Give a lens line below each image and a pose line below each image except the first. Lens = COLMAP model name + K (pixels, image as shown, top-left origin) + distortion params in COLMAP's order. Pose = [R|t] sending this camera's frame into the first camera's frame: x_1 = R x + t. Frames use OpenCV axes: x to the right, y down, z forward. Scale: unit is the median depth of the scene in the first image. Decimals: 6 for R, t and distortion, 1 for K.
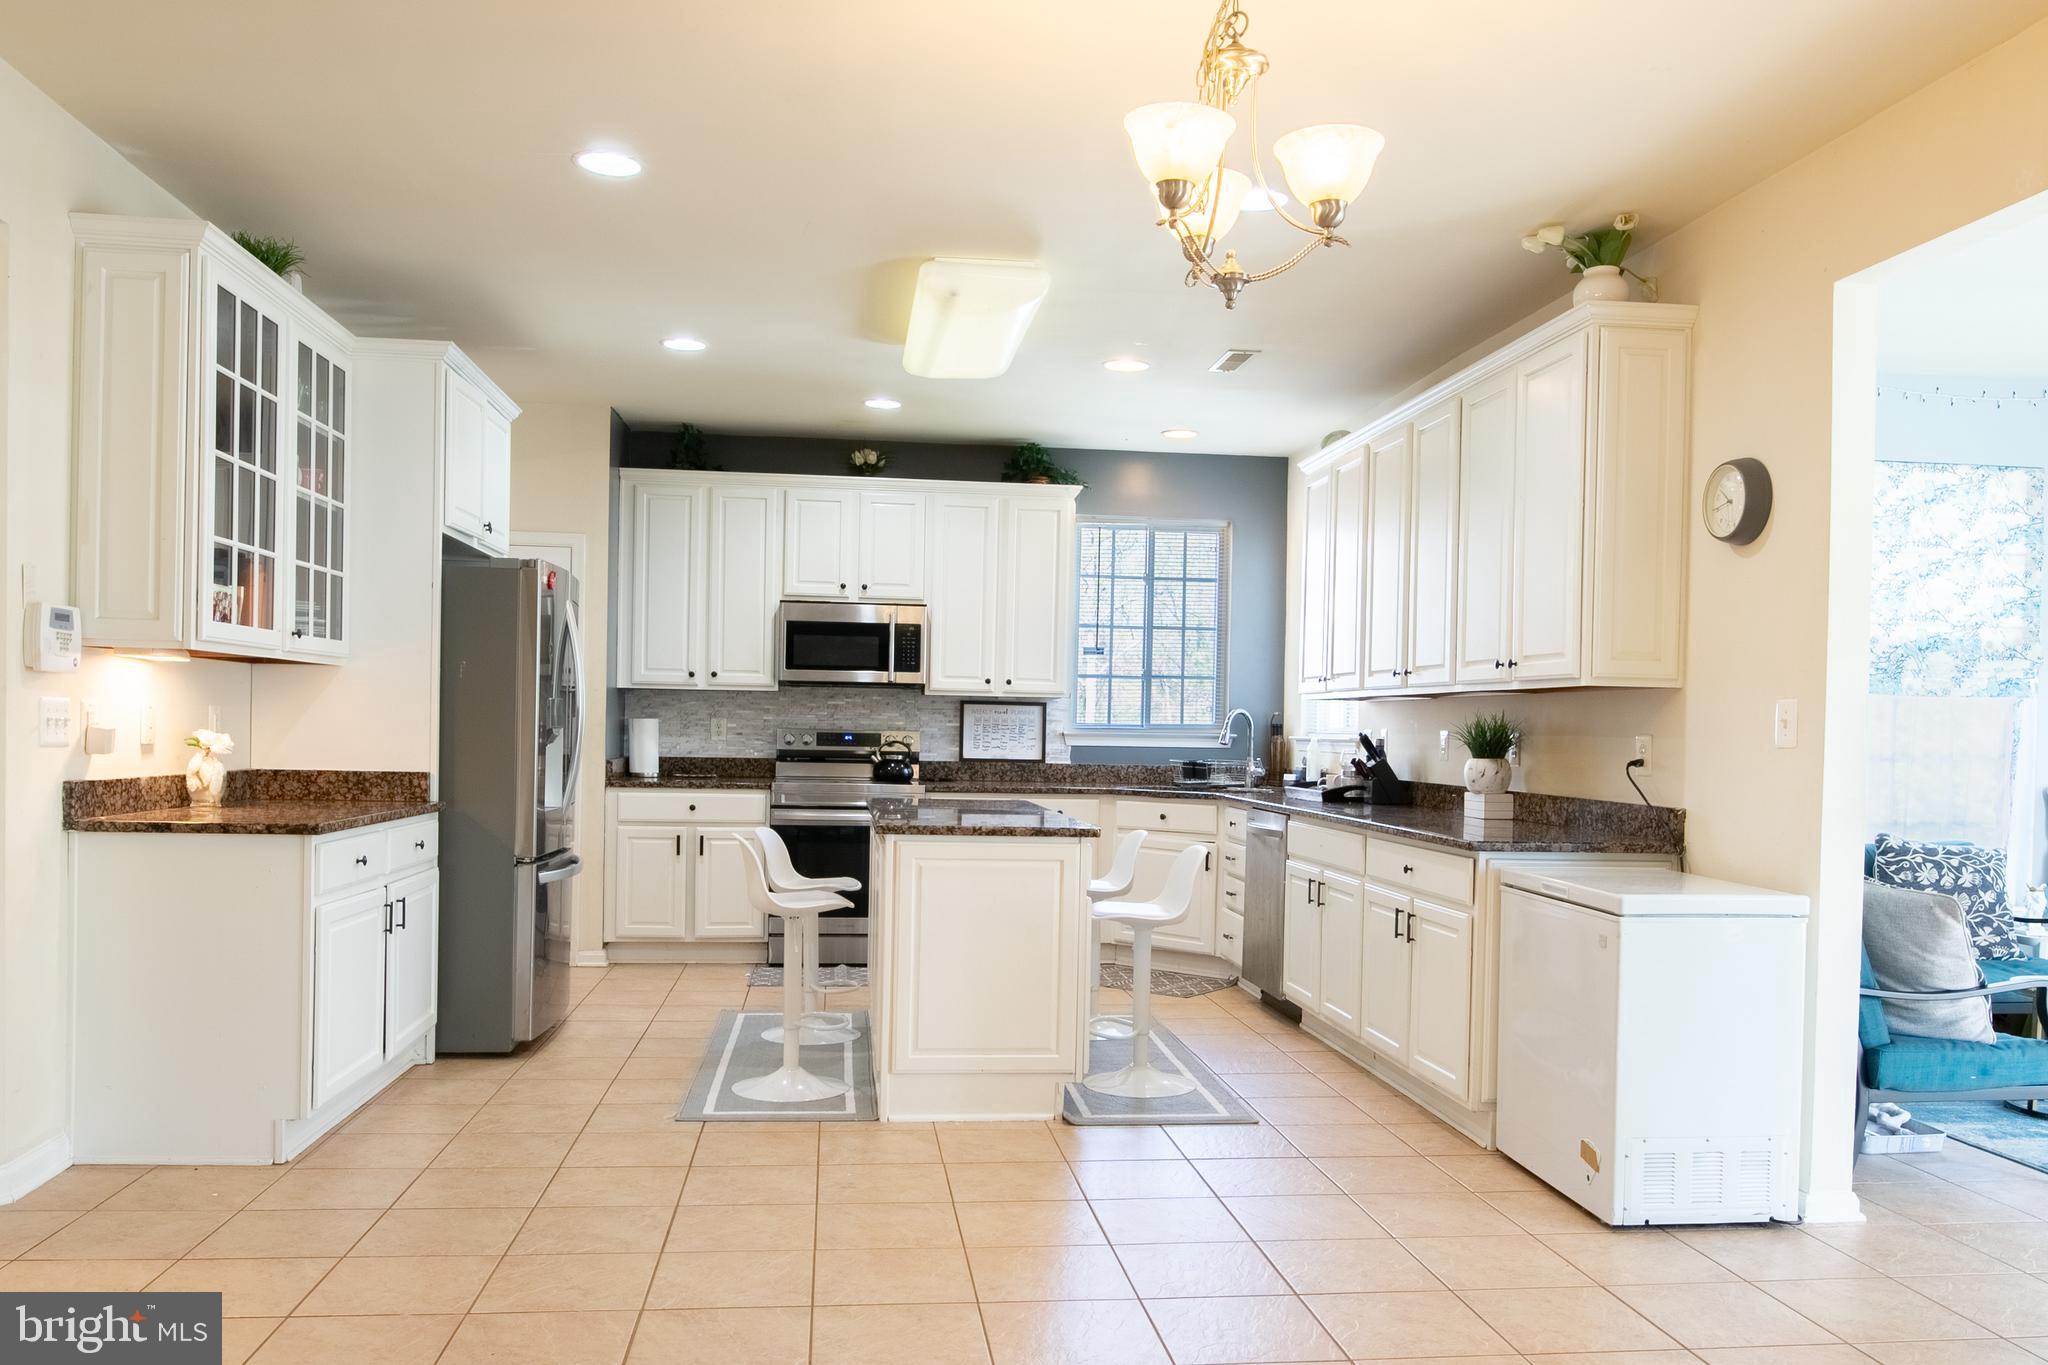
lens RADIAL K [[1525.9, 0, 1020.3], [0, 1525.9, 739.5], [0, 0, 1]] dist [-0.003088, -0.000258]
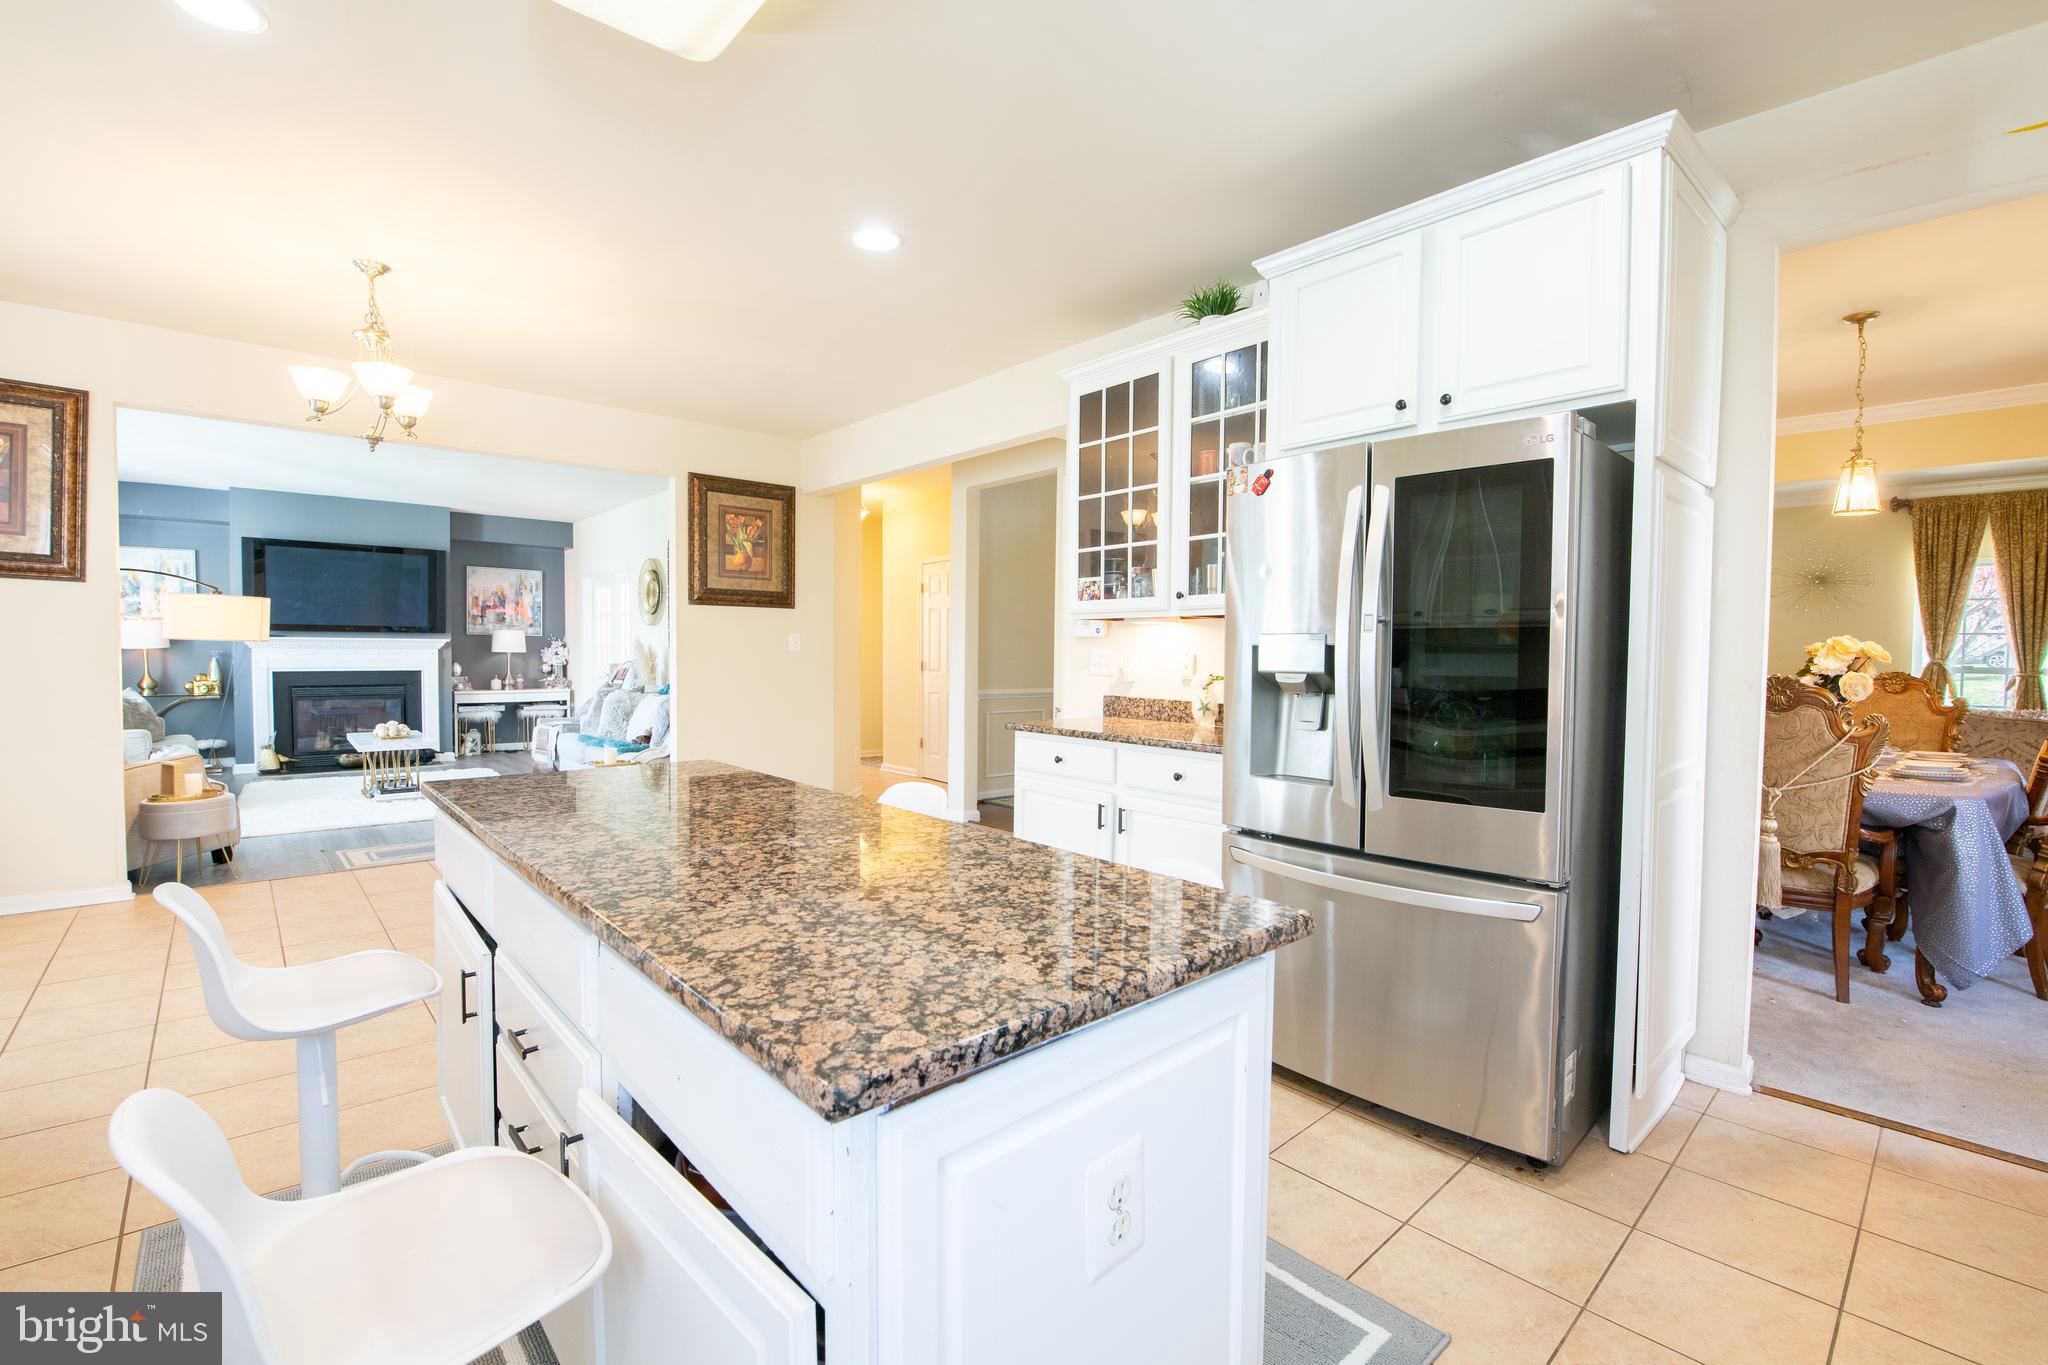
lens RADIAL K [[878.3, 0, 1030.4], [0, 878.3, 683.5], [0, 0, 1]] dist [0.000438, -0.011314]
pose [[-0.809344, -0.004497, -0.587317, 0.039231], [-0.028415, 0.999100, 0.031506, -0.009160], [0.586647, 0.042188, -0.808743, 0.932714]]
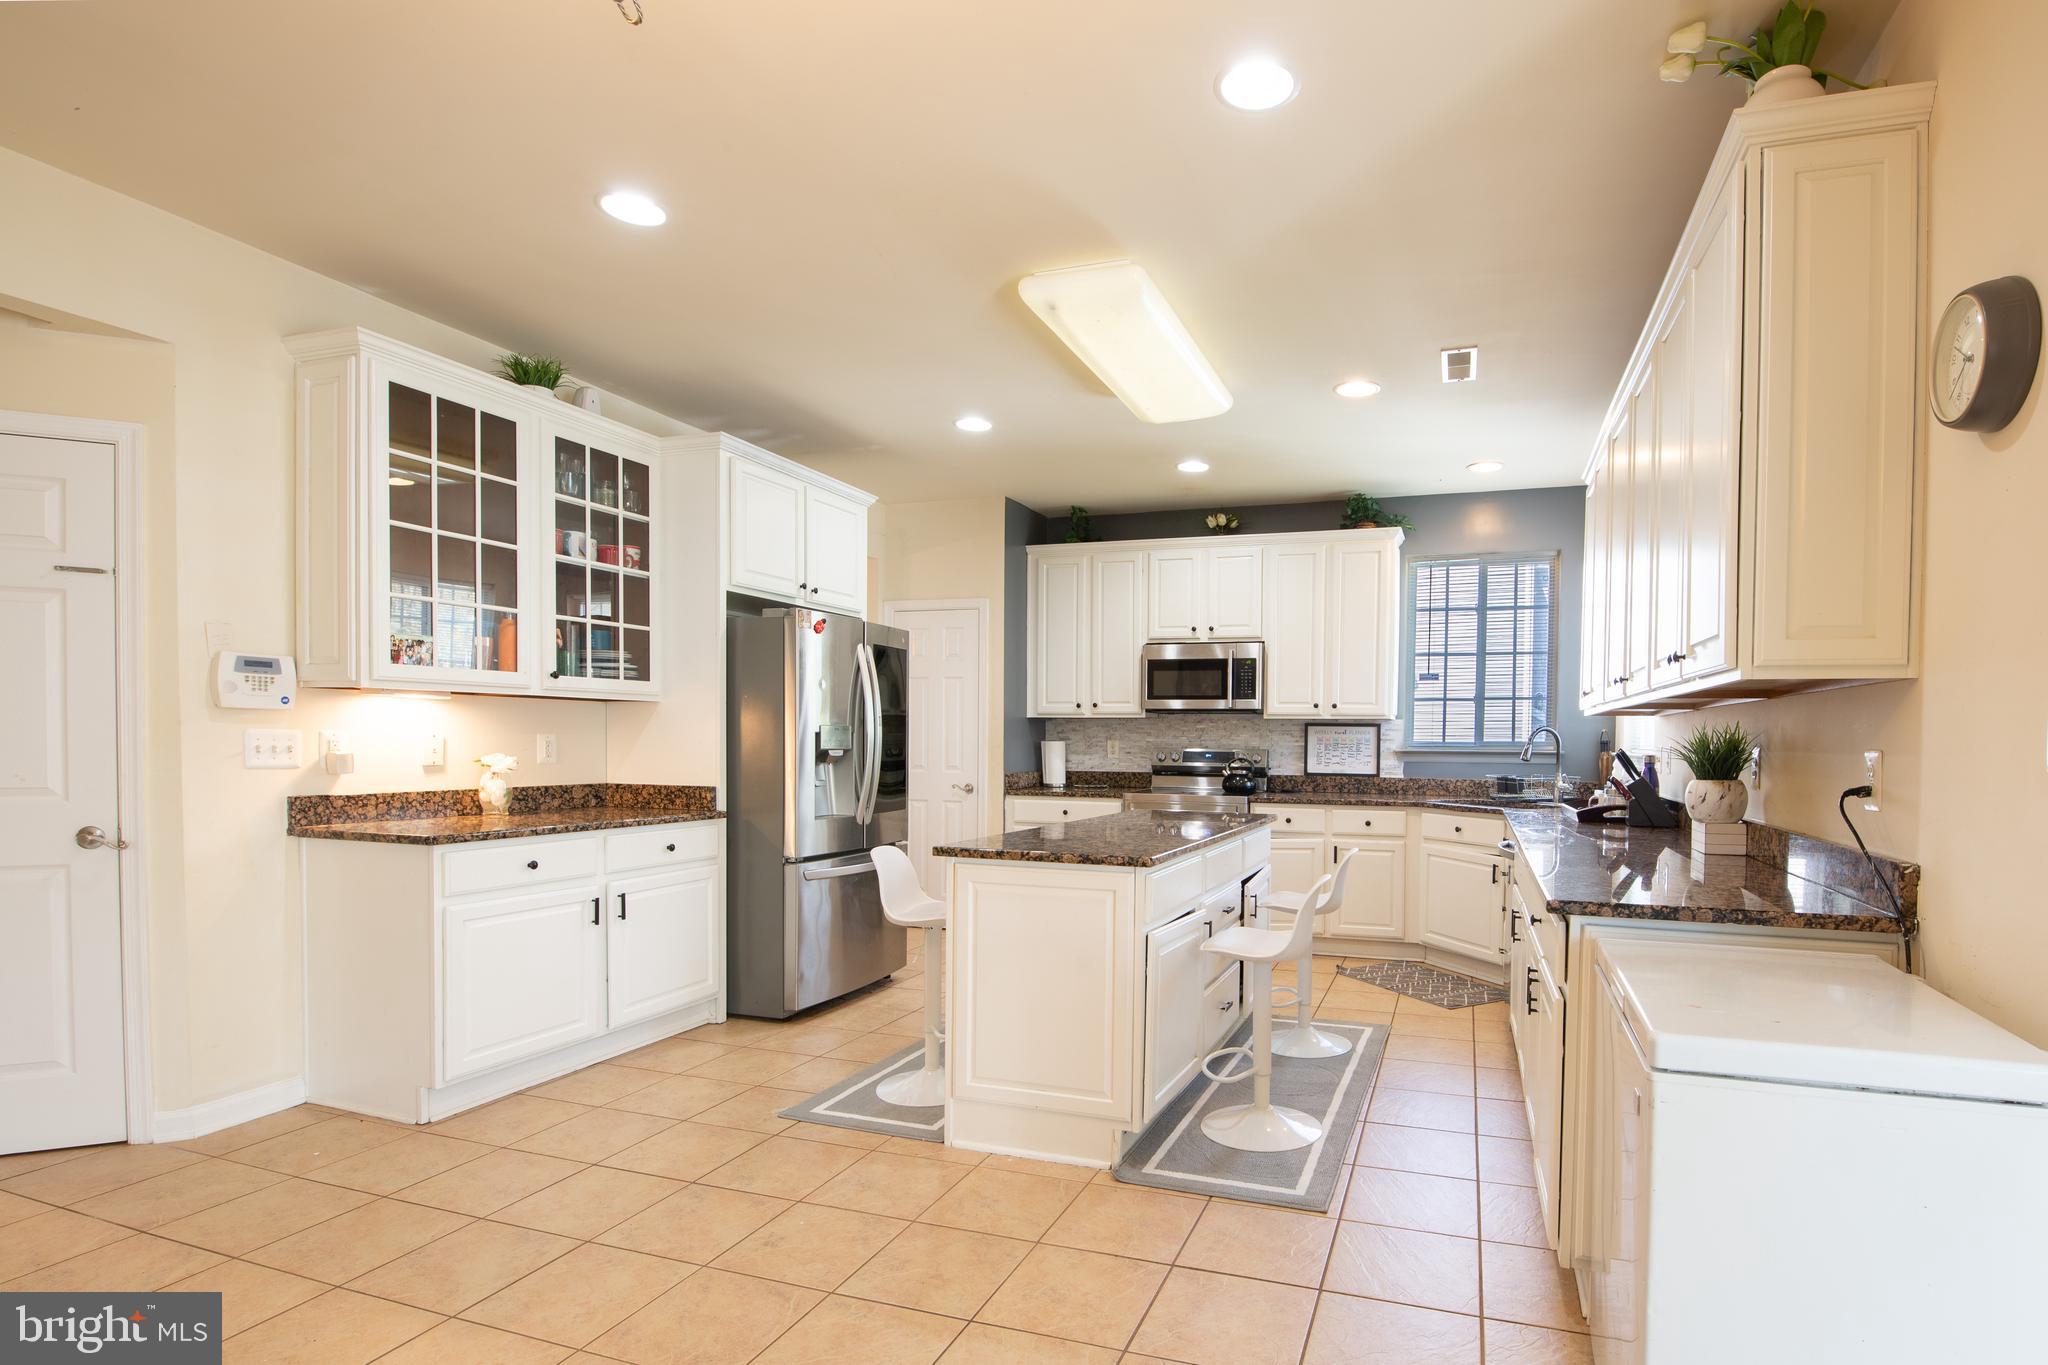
lens RADIAL K [[997.5, 0, 1161.8], [0, 997.5, 757.5], [0, 0, 1]] dist [-0.002585, -0.000489]
pose [[0.914401, -0.002852, -0.404799, 0.182694], [0.004125, 0.999989, 0.002274, -0.001631], [0.404788, -0.003749, 0.914403, 0.281218]]
